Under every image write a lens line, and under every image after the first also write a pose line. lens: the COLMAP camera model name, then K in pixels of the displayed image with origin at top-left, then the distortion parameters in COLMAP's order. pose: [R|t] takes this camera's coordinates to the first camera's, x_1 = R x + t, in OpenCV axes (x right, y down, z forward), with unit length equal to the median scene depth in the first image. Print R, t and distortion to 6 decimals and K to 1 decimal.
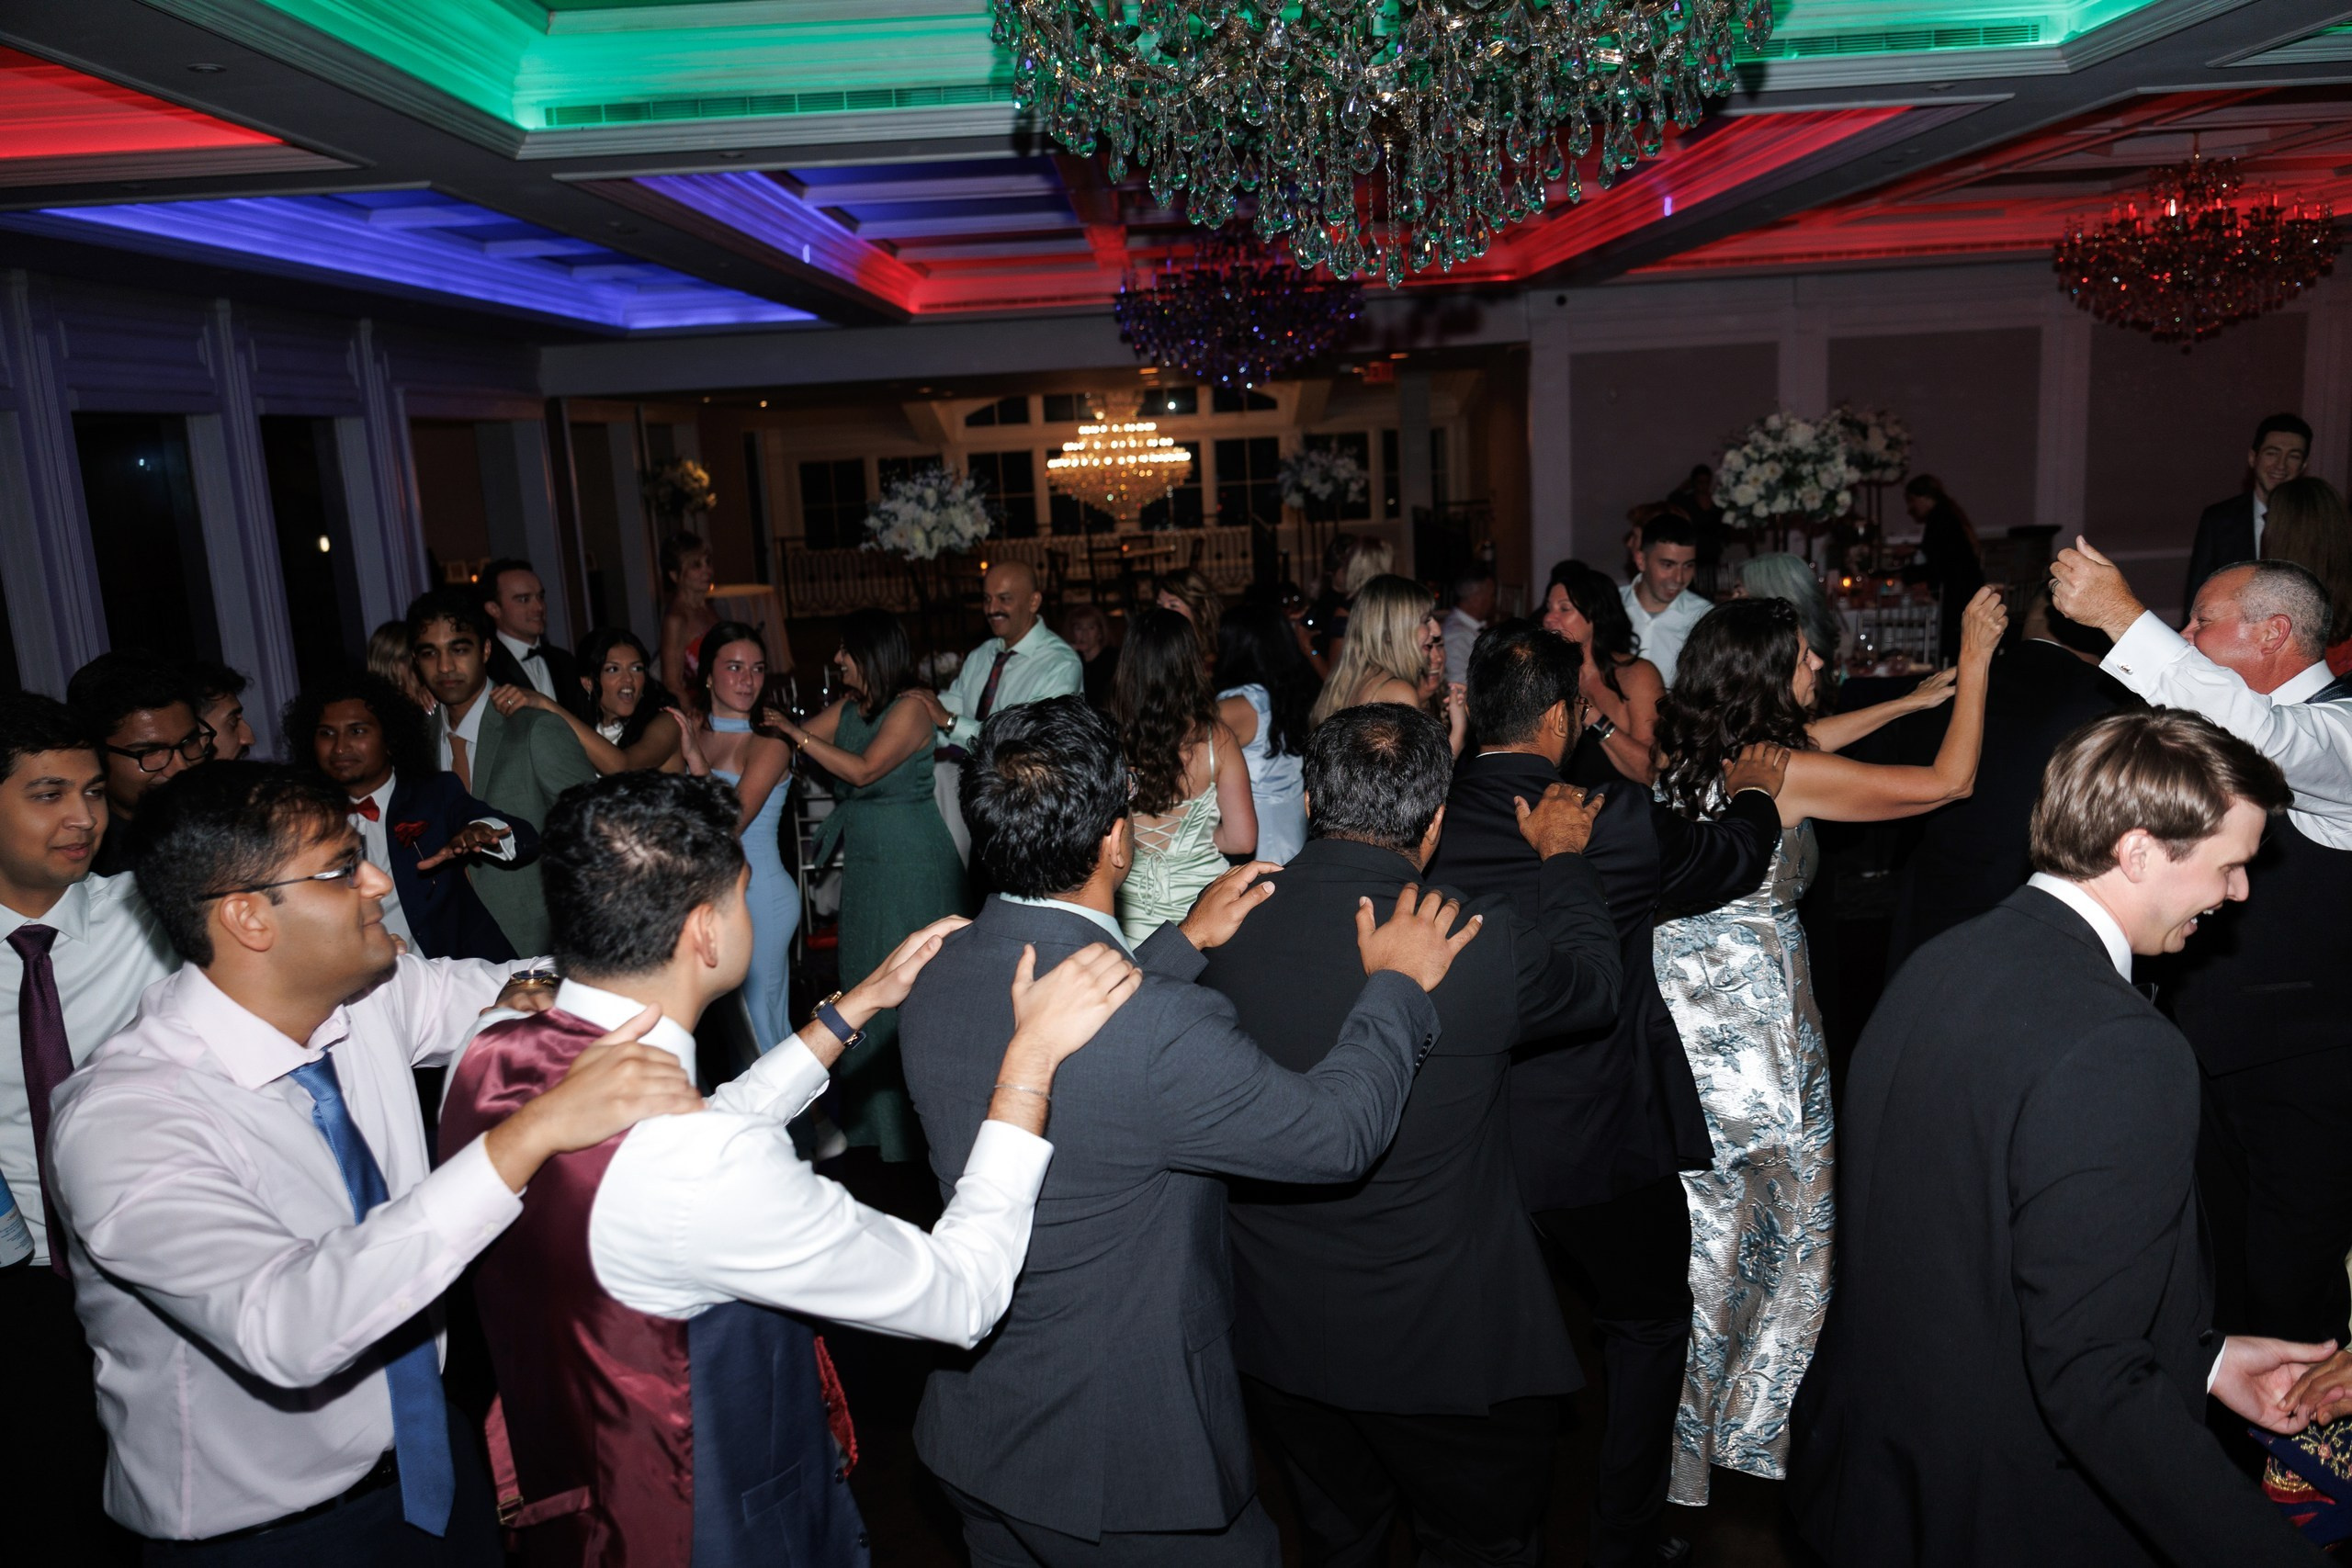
lens RADIAL K [[1802.4, 0, 1176.0], [0, 1802.4, 784.0], [0, 0, 1]] dist [-0.010722, -0.003913]
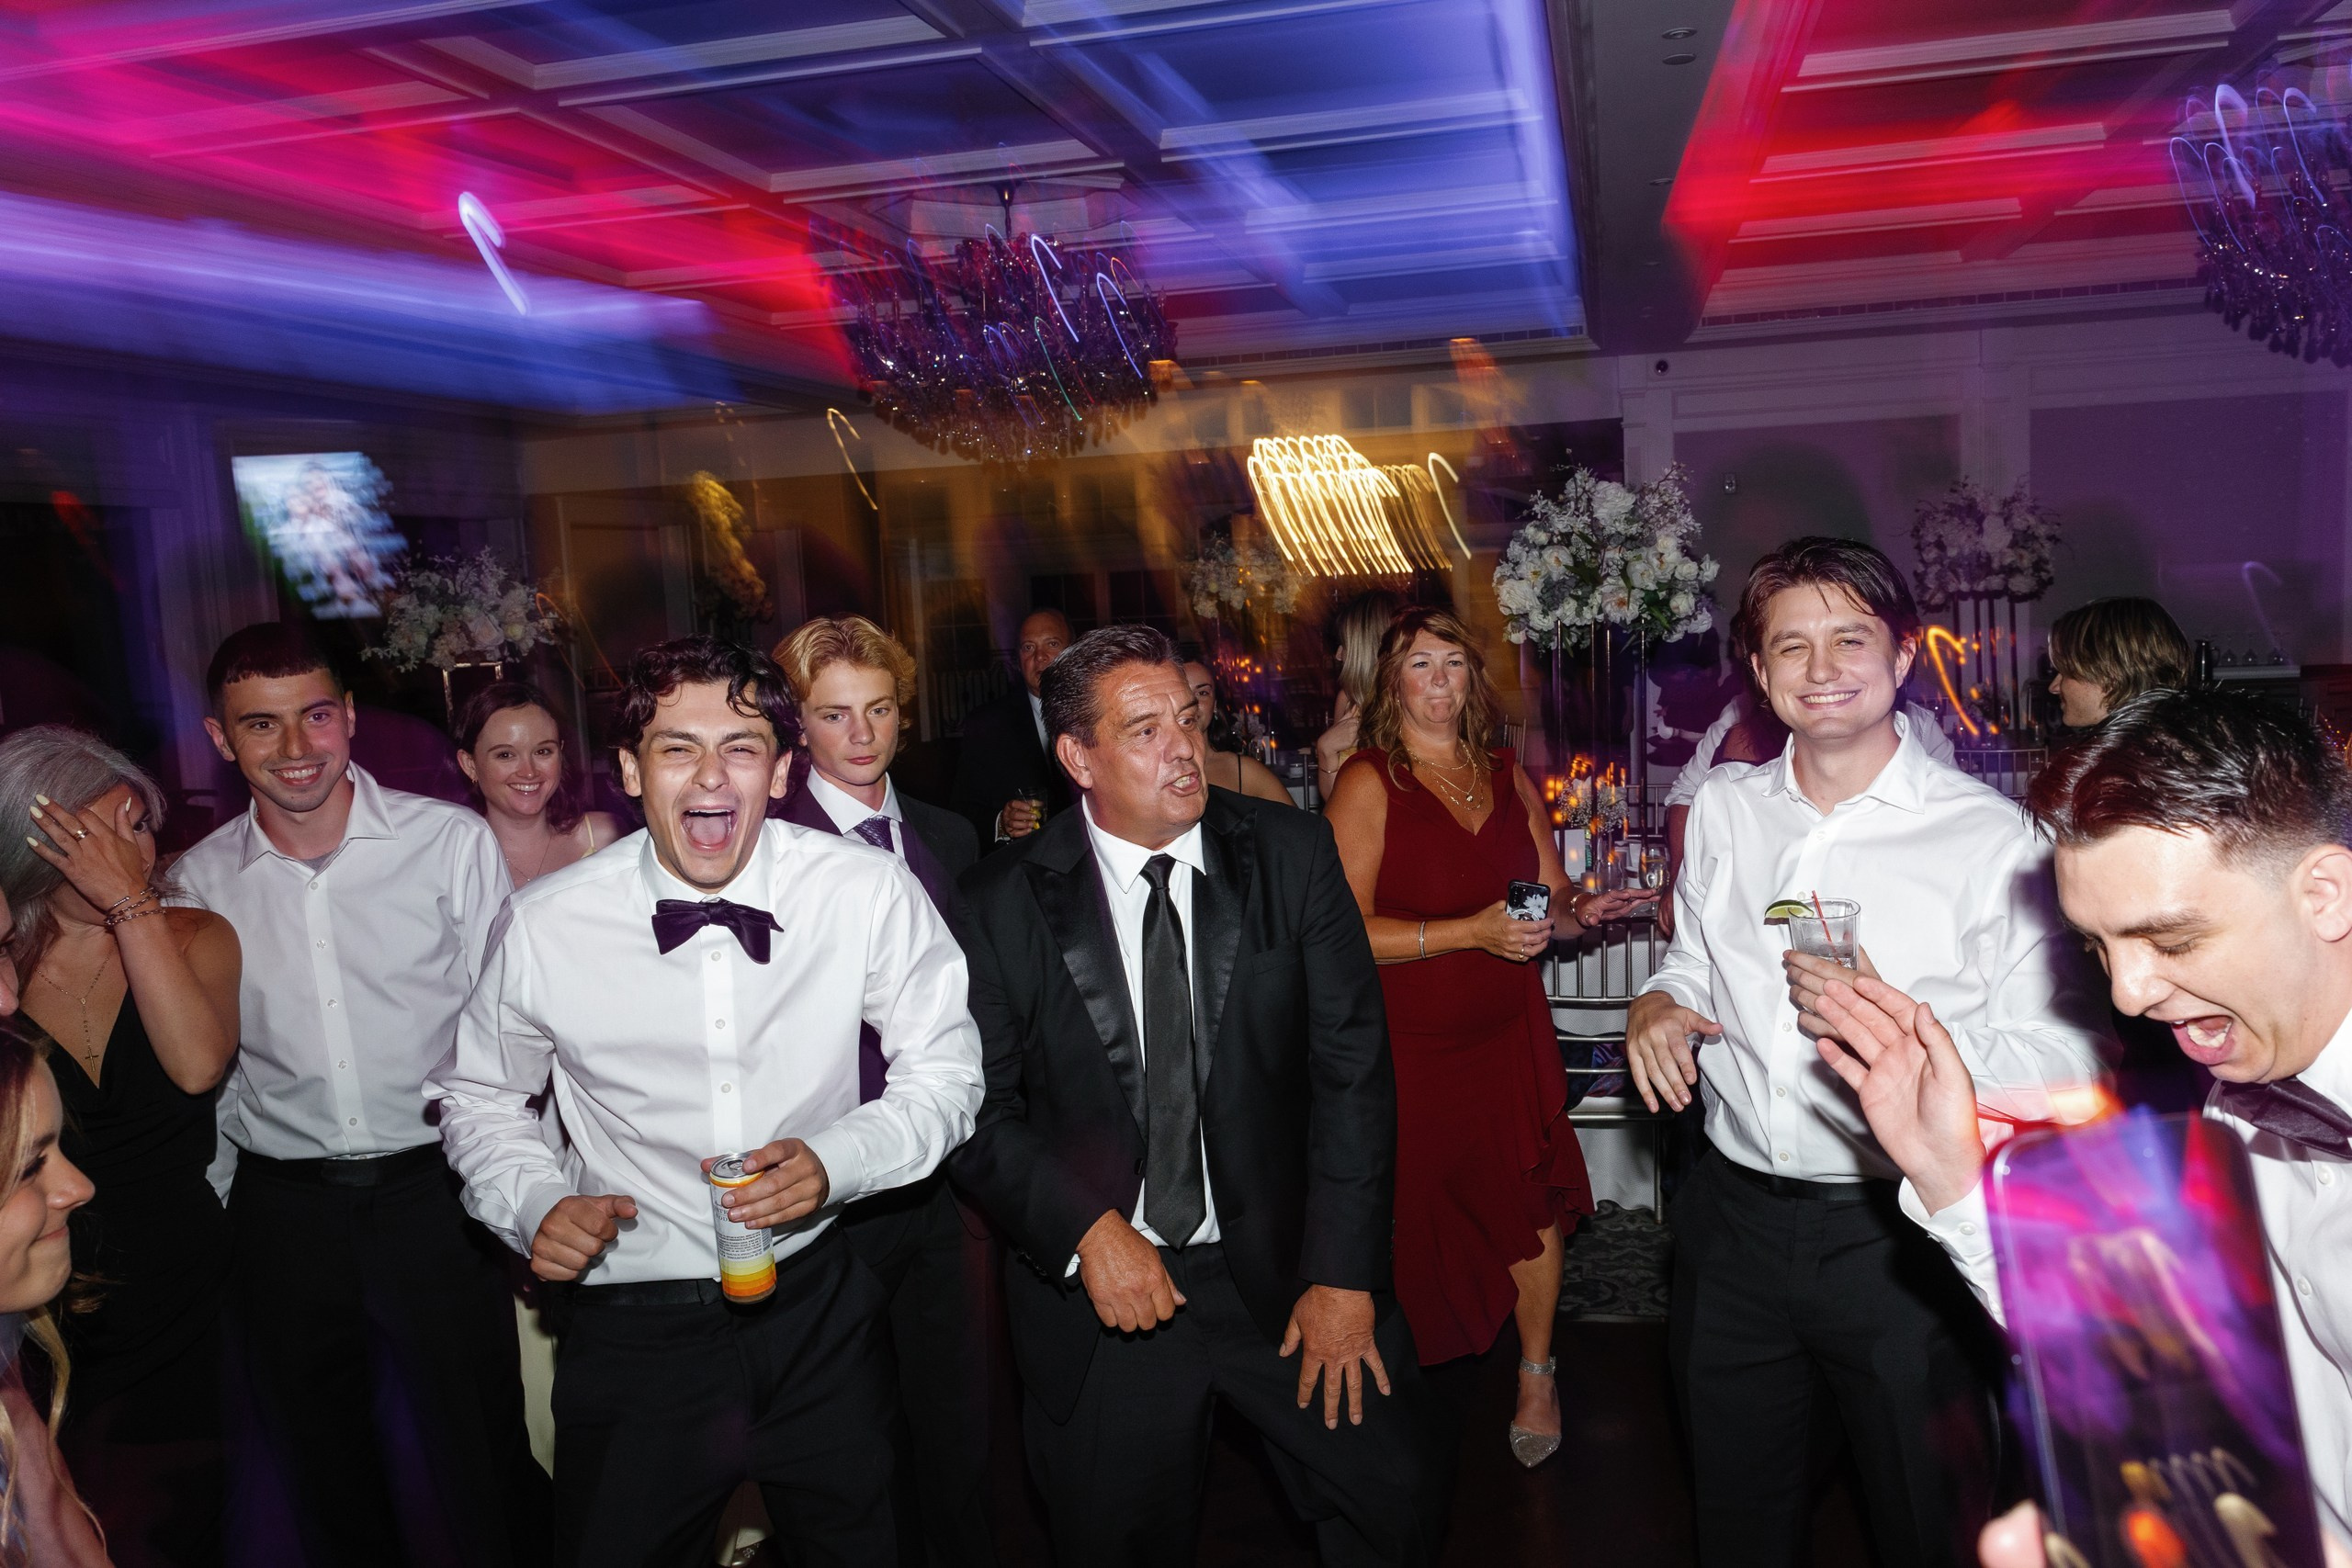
lens RADIAL K [[1802.4, 0, 1176.0], [0, 1802.4, 784.0], [0, 0, 1]] dist [-0.010722, -0.003913]
pose [[0.969204, 0.035696, -0.243657, 0.351629], [-0.052162, 0.996745, -0.061462, -0.046325], [0.240670, 0.072279, 0.967912, 0.341592]]
